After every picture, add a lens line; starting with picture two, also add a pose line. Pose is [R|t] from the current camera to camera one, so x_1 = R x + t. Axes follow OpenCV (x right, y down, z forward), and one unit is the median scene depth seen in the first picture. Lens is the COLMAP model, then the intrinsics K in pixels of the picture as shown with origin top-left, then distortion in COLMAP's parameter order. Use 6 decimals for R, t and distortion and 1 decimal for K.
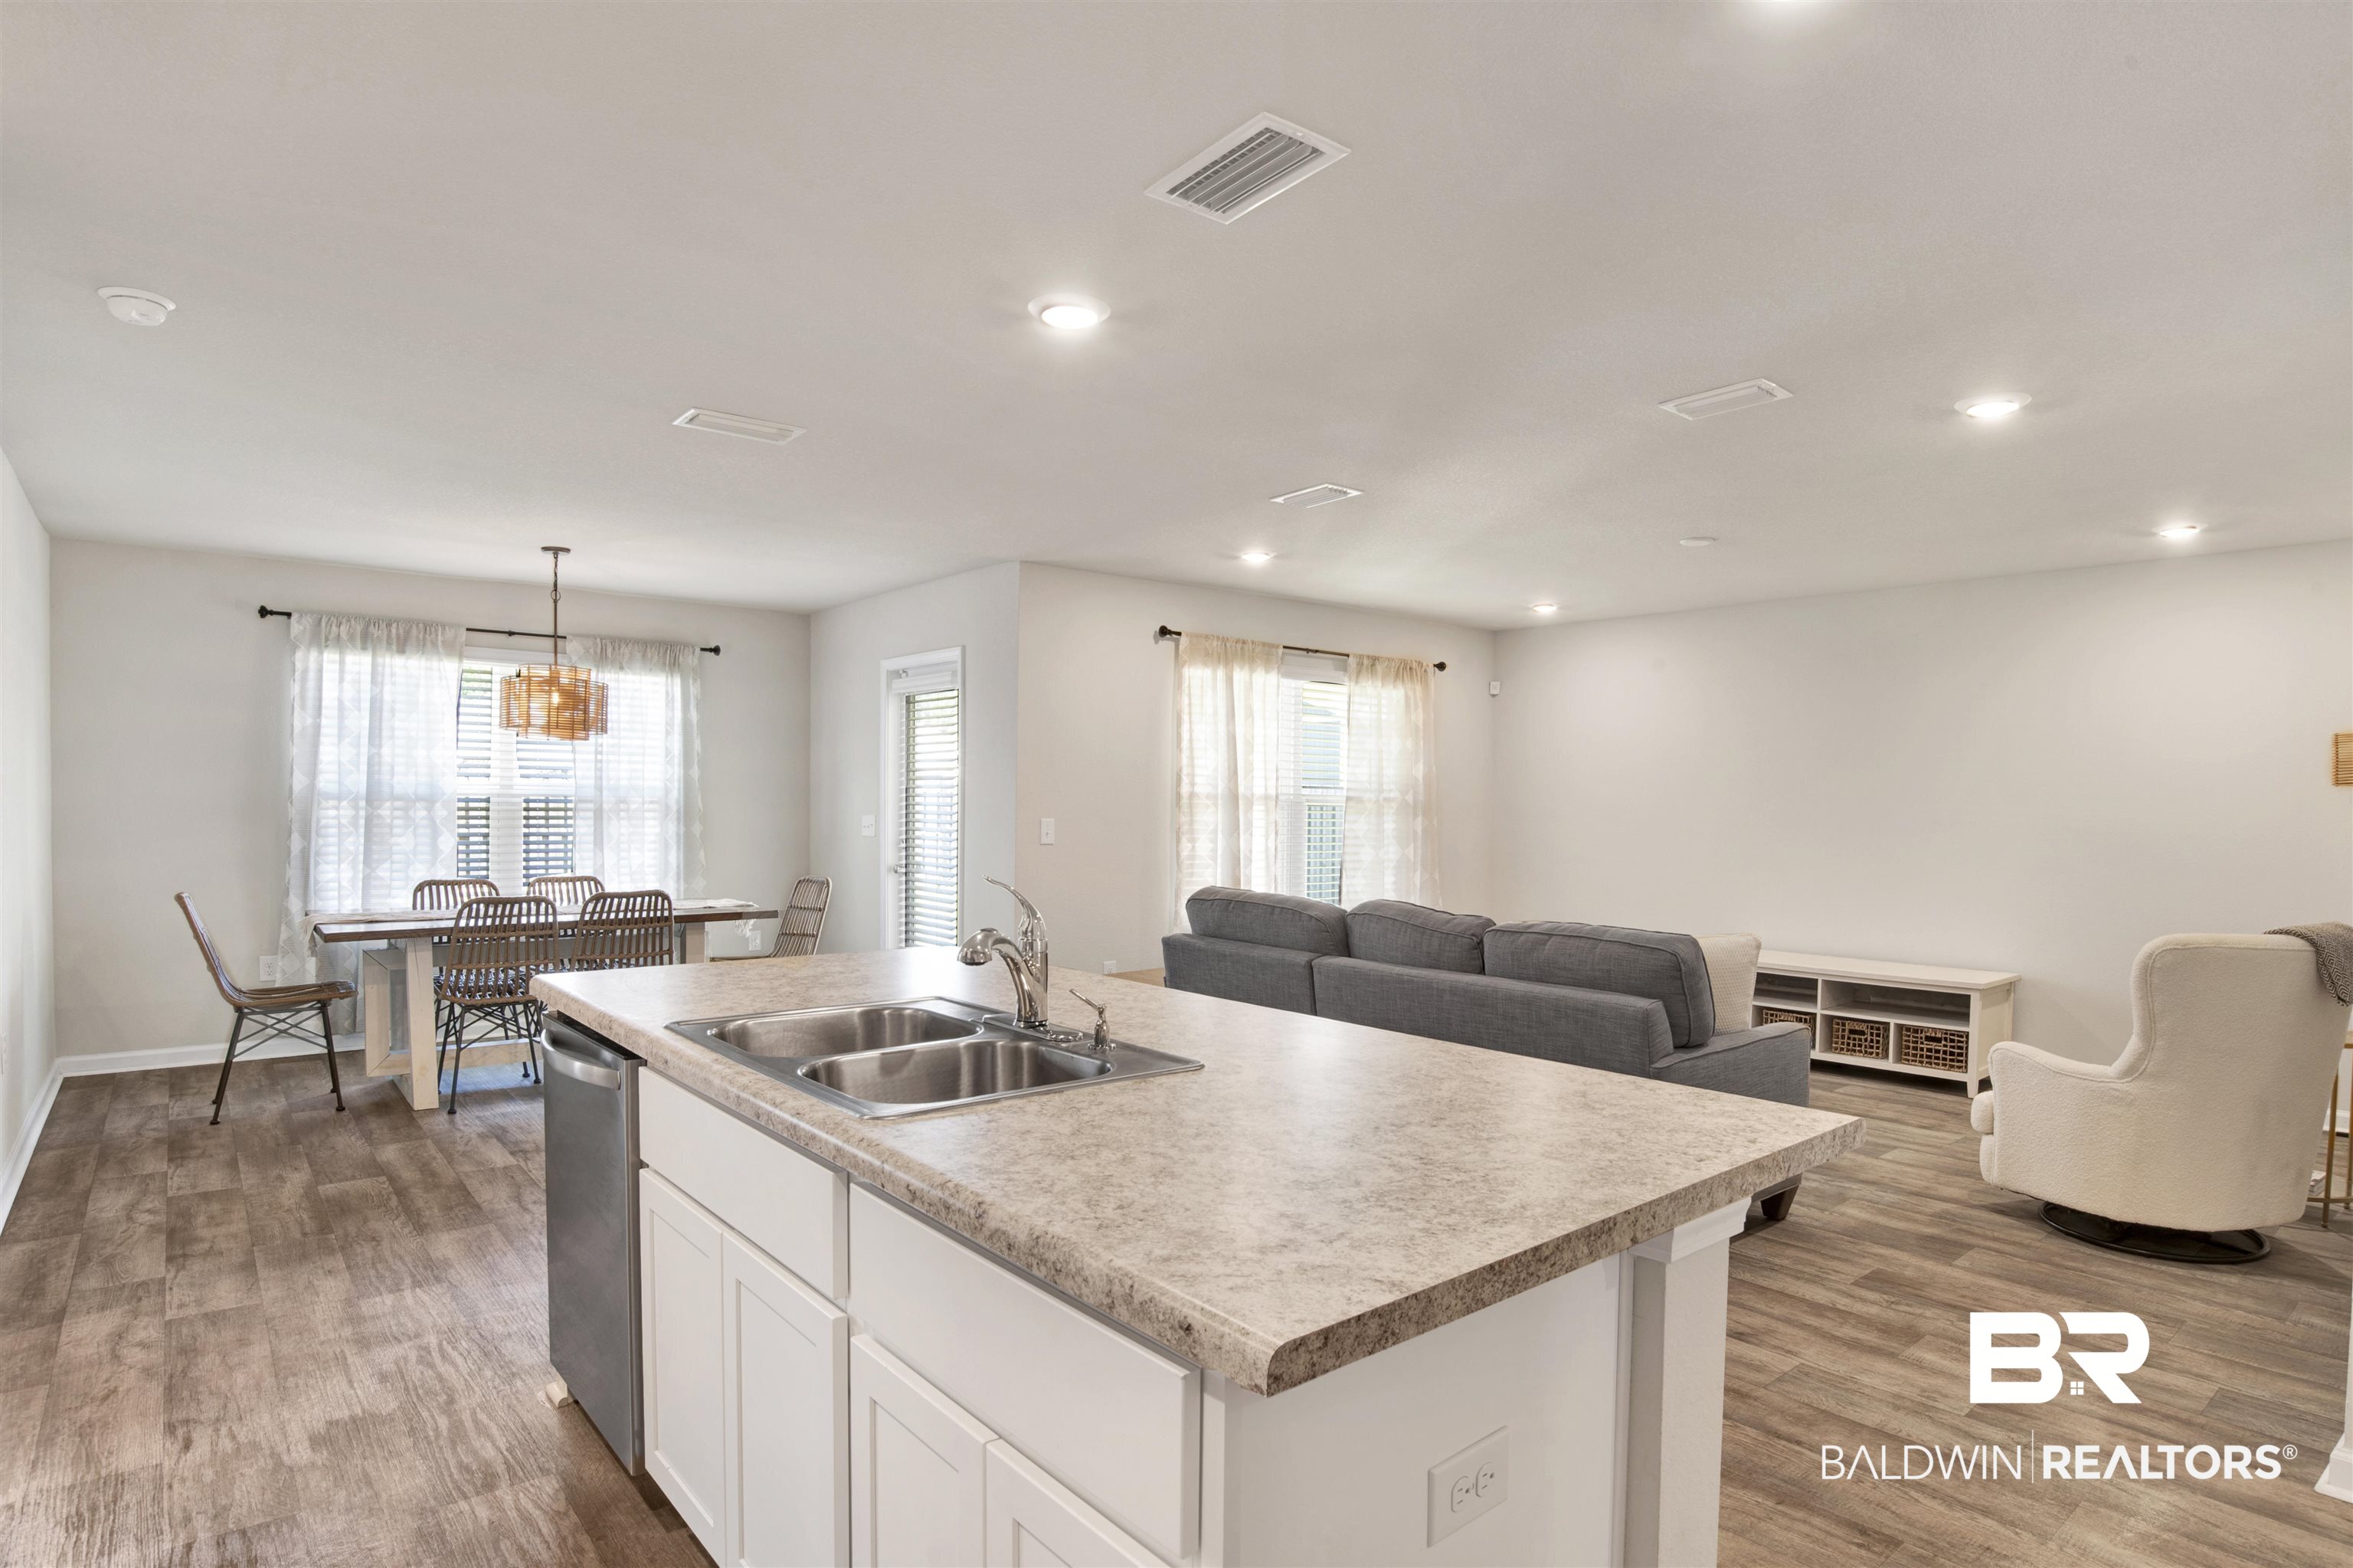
lens RADIAL K [[1255.2, 0, 1198.0], [0, 1255.2, 833.9], [0, 0, 1]] dist [-0.055882, 0.012444]
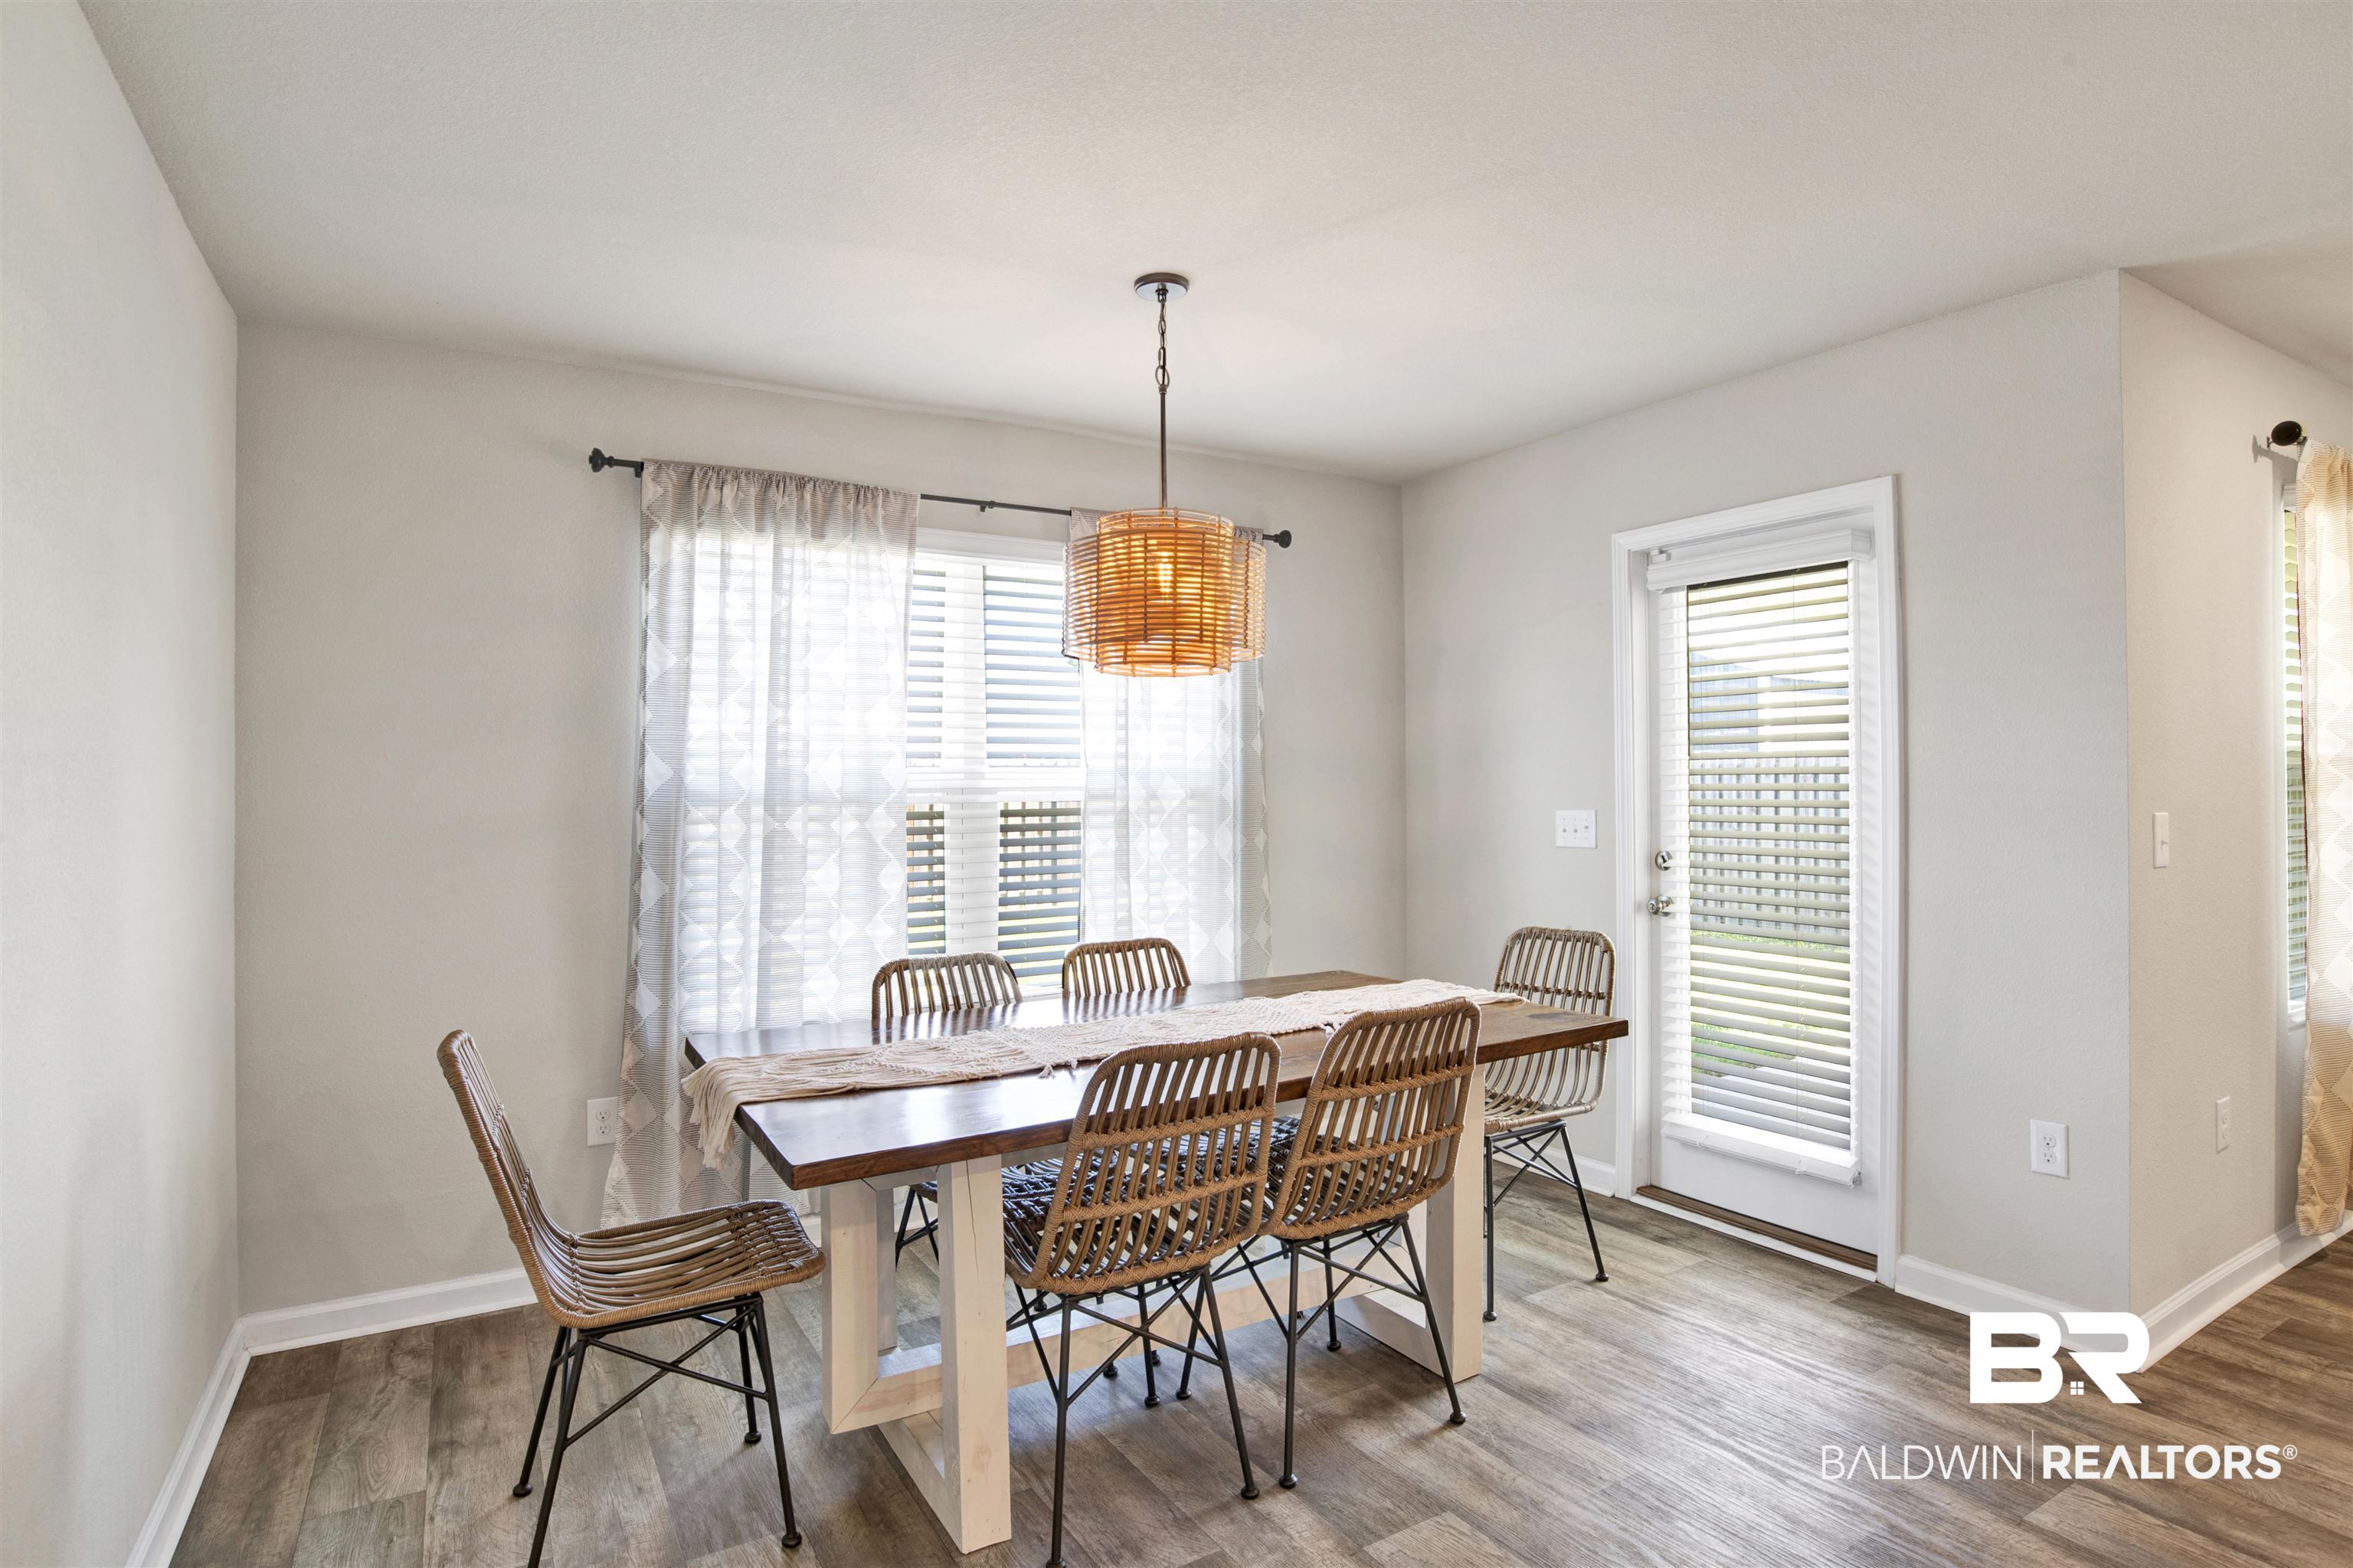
lens RADIAL K [[1255.2, 0, 1173.2], [0, 1255.2, 747.7], [0, 0, 1]] dist [-0.055882, 0.012444]
pose [[0.985228, -0.027020, -0.169100, -0.404471], [0.018066, 0.998363, -0.054265, -0.019484], [0.170290, 0.050408, 0.984104, 0.482999]]
